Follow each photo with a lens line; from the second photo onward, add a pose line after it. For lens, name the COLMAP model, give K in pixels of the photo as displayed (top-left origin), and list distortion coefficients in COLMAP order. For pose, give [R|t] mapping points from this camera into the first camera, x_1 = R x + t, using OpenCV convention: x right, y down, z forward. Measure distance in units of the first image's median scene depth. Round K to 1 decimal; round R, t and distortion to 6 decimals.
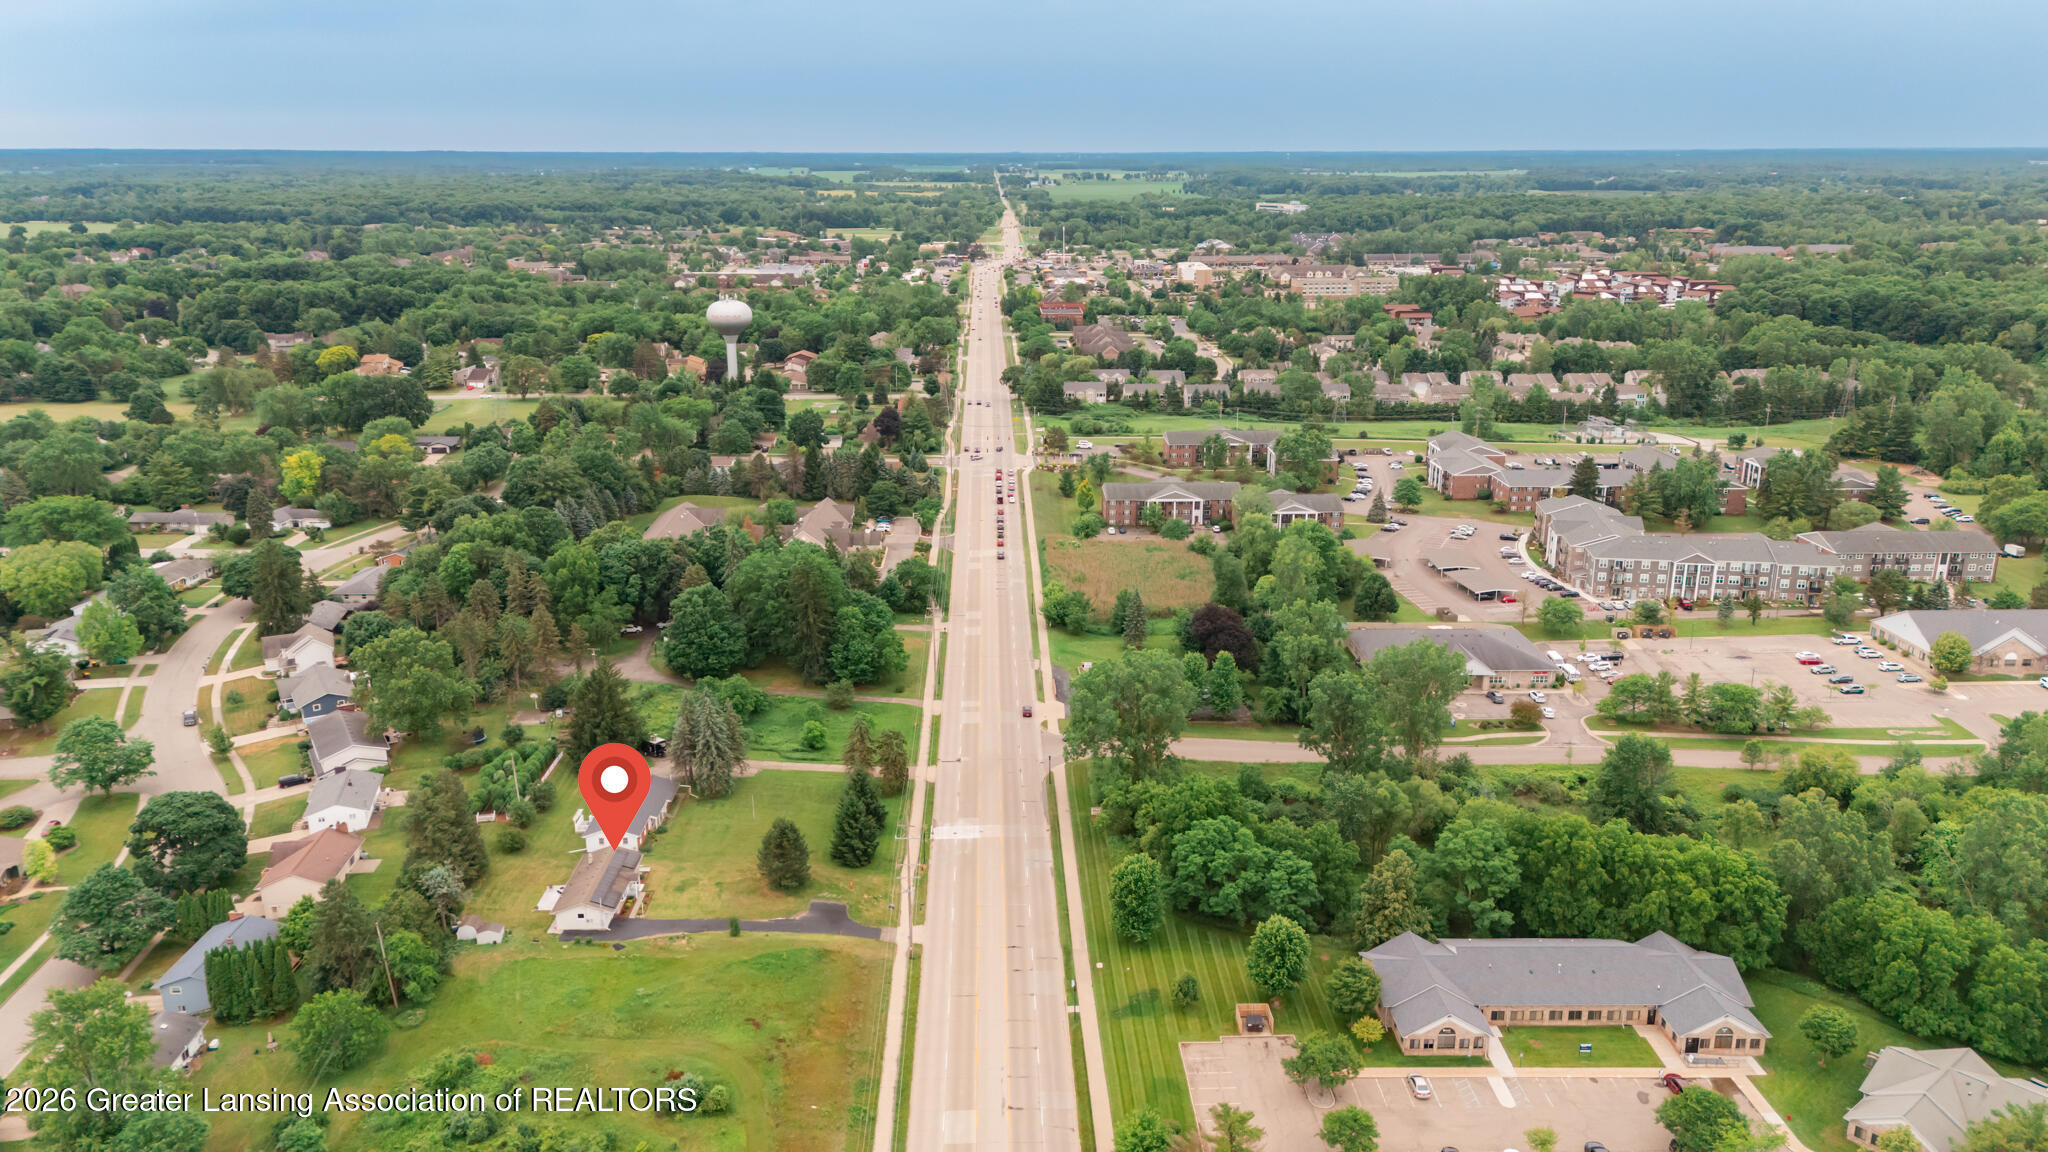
lens RADIAL K [[1497.7, 0, 1024.0], [0, 1497.7, 576.0], [0, 0, 1]] dist [0.081396, -0.074509]
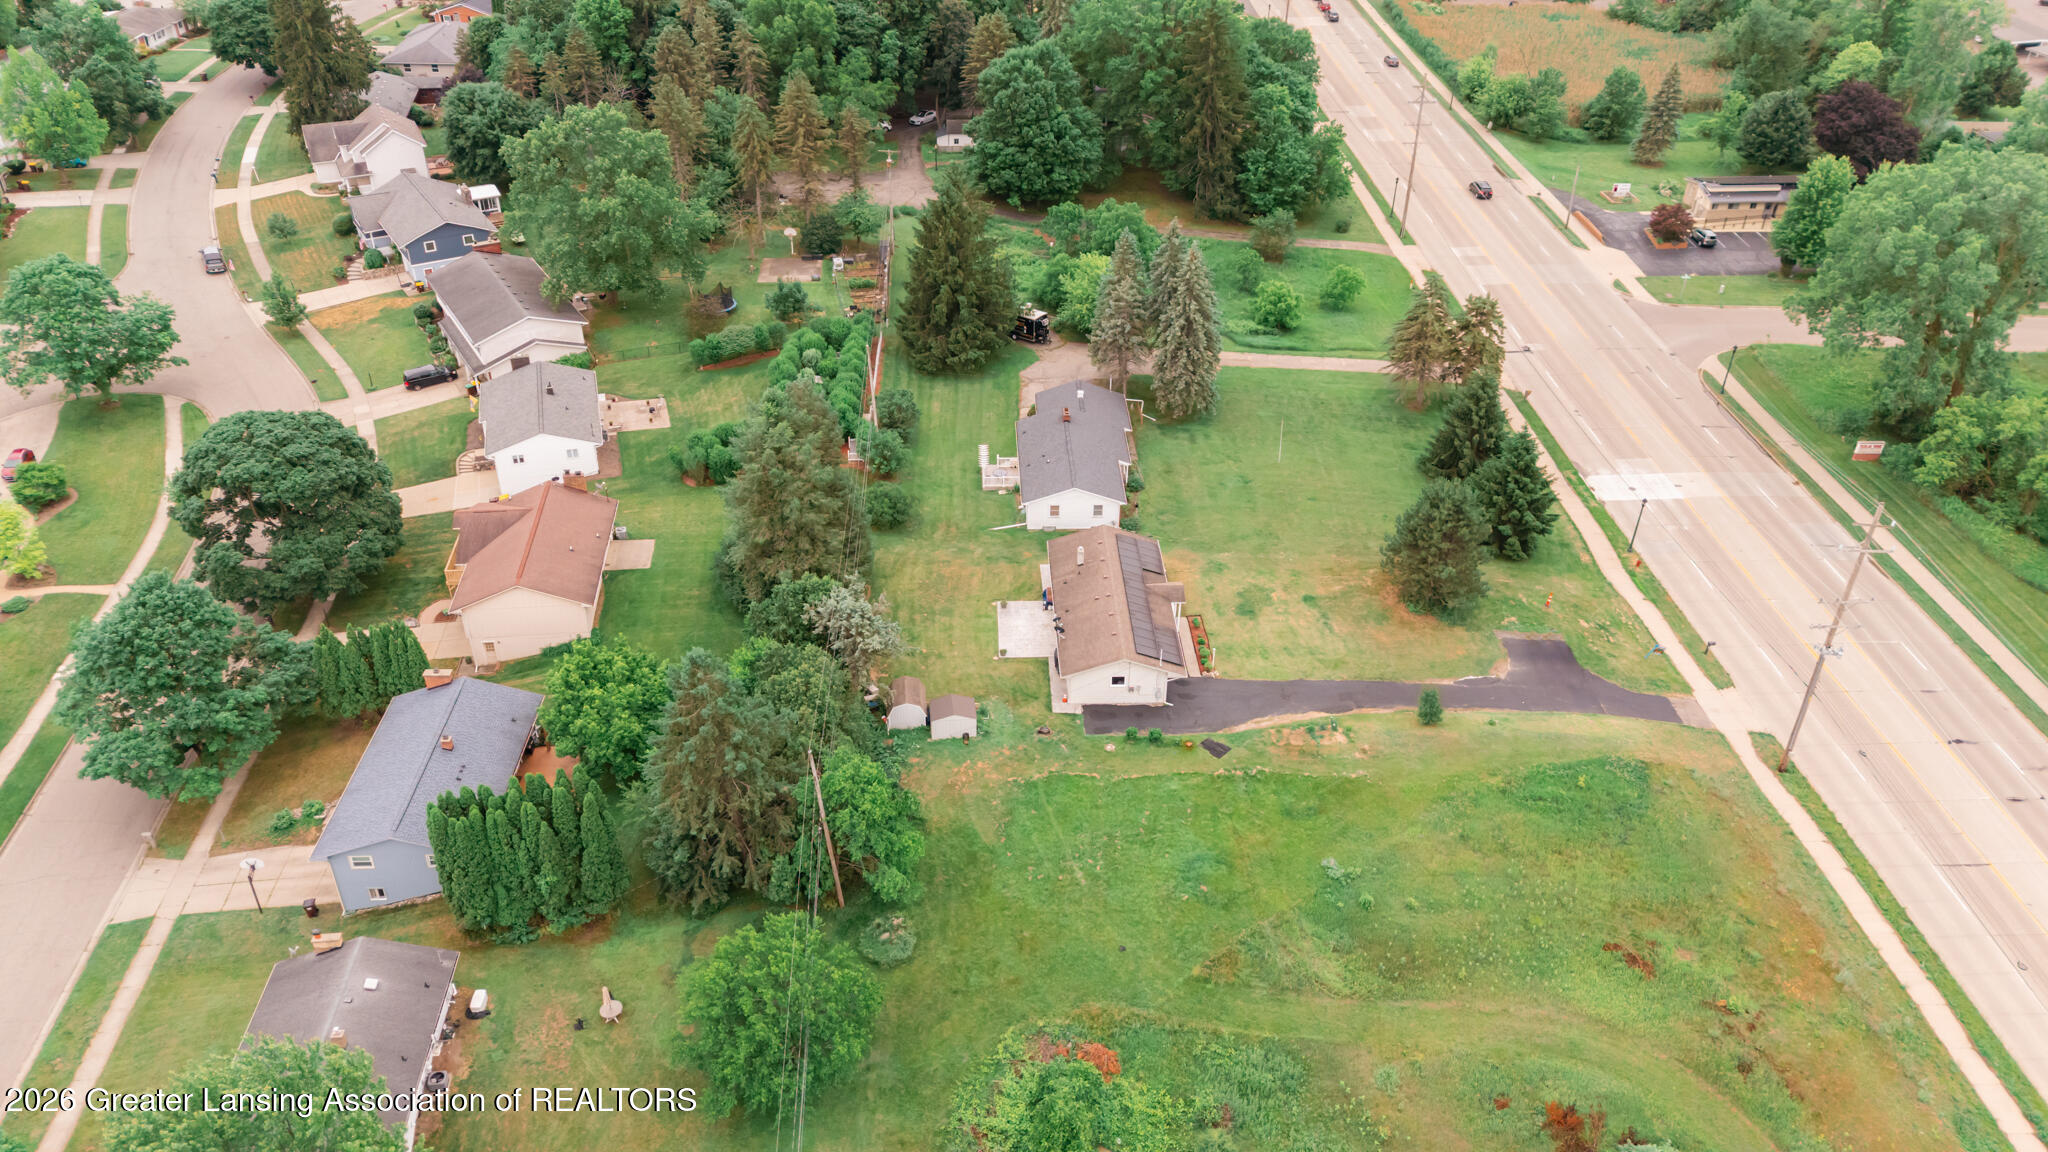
lens RADIAL K [[1497.7, 0, 1024.0], [0, 1497.7, 576.0], [0, 0, 1]] dist [0.081396, -0.074509]
pose [[0.999776, 0.001807, 0.021109, -0.244354], [-0.007983, 0.955047, 0.296348, 0.031860], [-0.019624, -0.296450, 0.954847, 0.389622]]
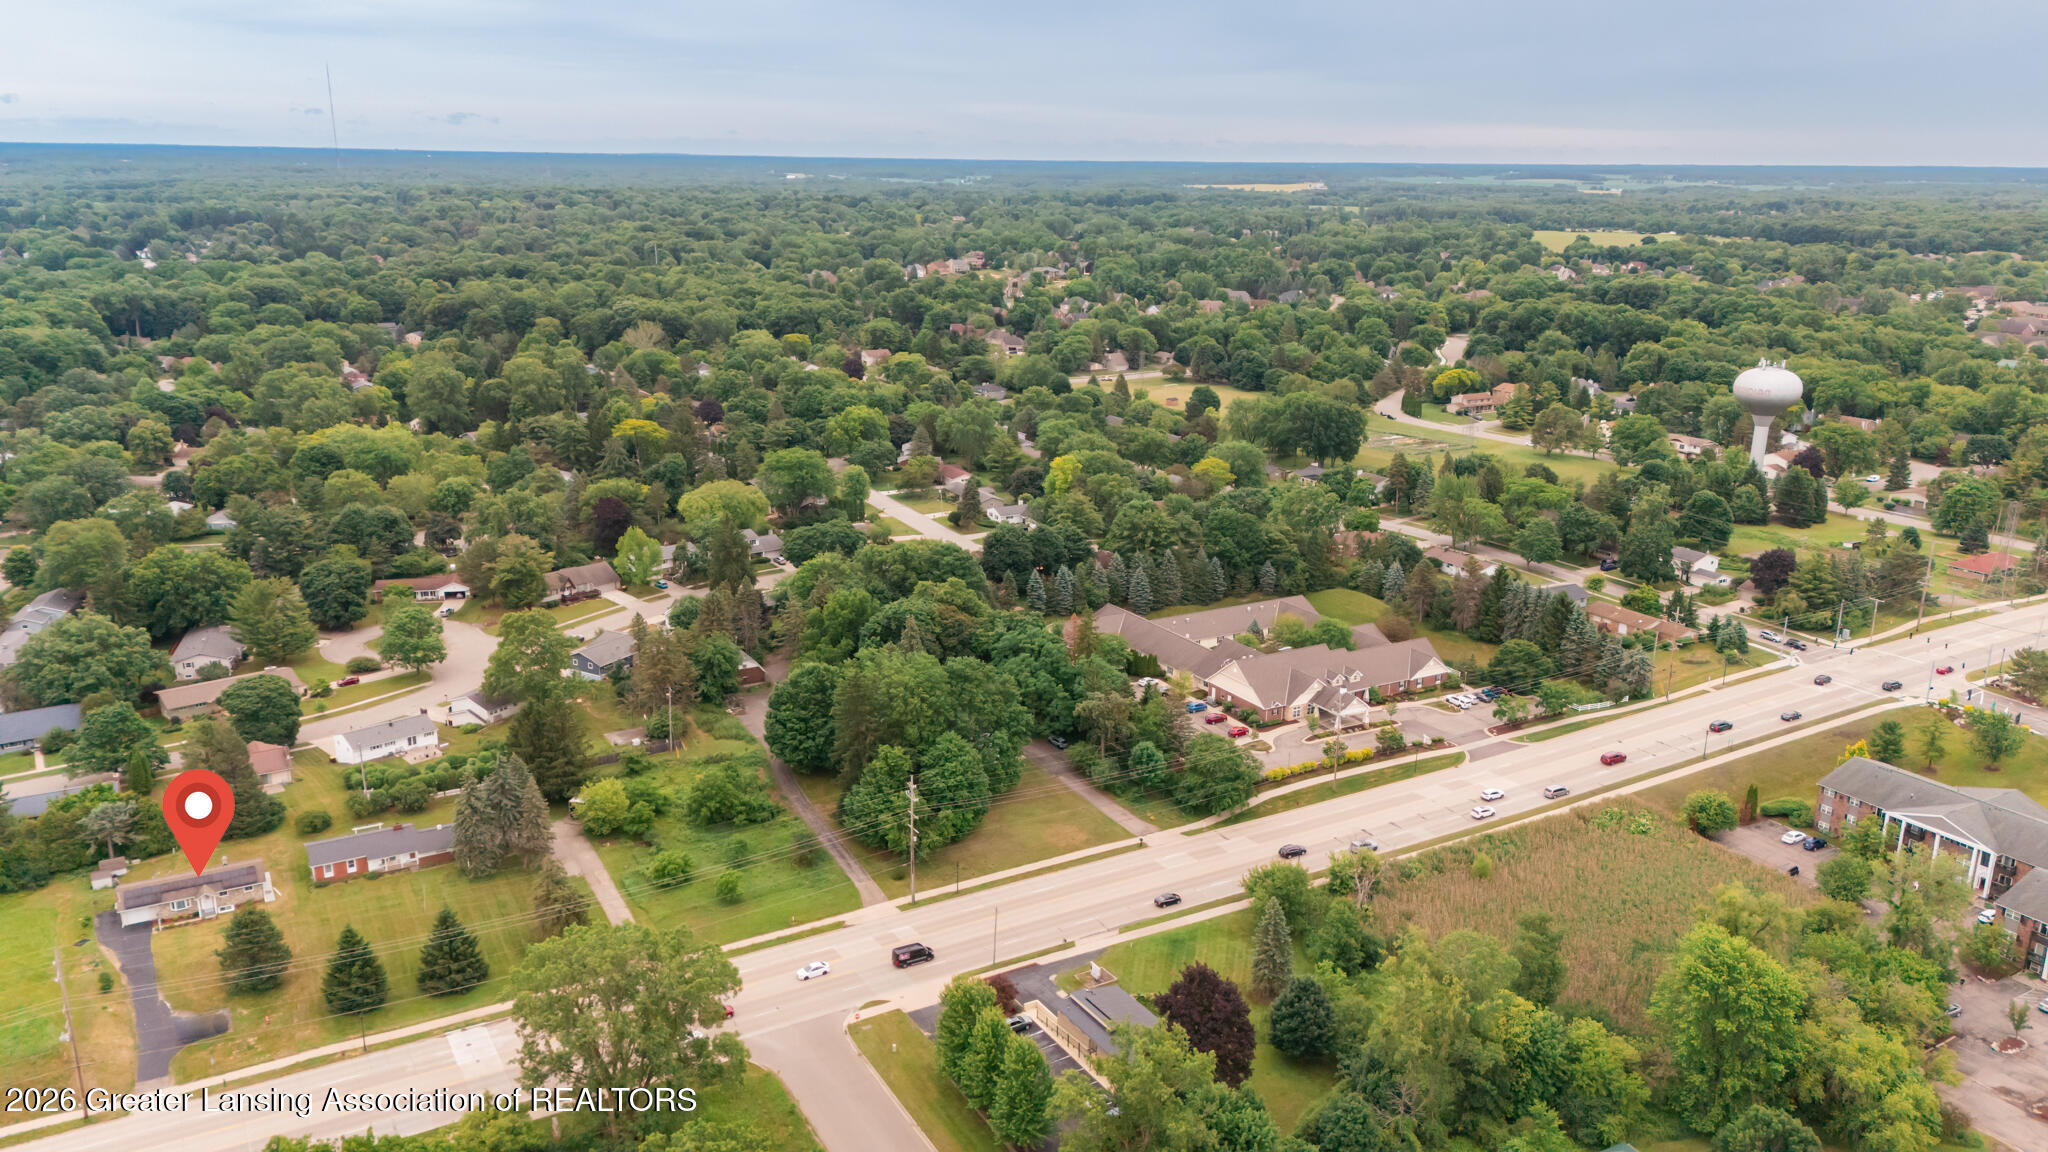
lens RADIAL K [[1450.4, 0, 1019.6], [0, 1450.4, 611.5], [0, 0, 1]] dist [0.078587, -0.082638]
pose [[0.474746, 0.264218, -0.839527, 0.561035], [-0.250247, 0.955028, 0.159056, -0.195115], [0.843797, 0.134578, 0.519515, 0.703360]]
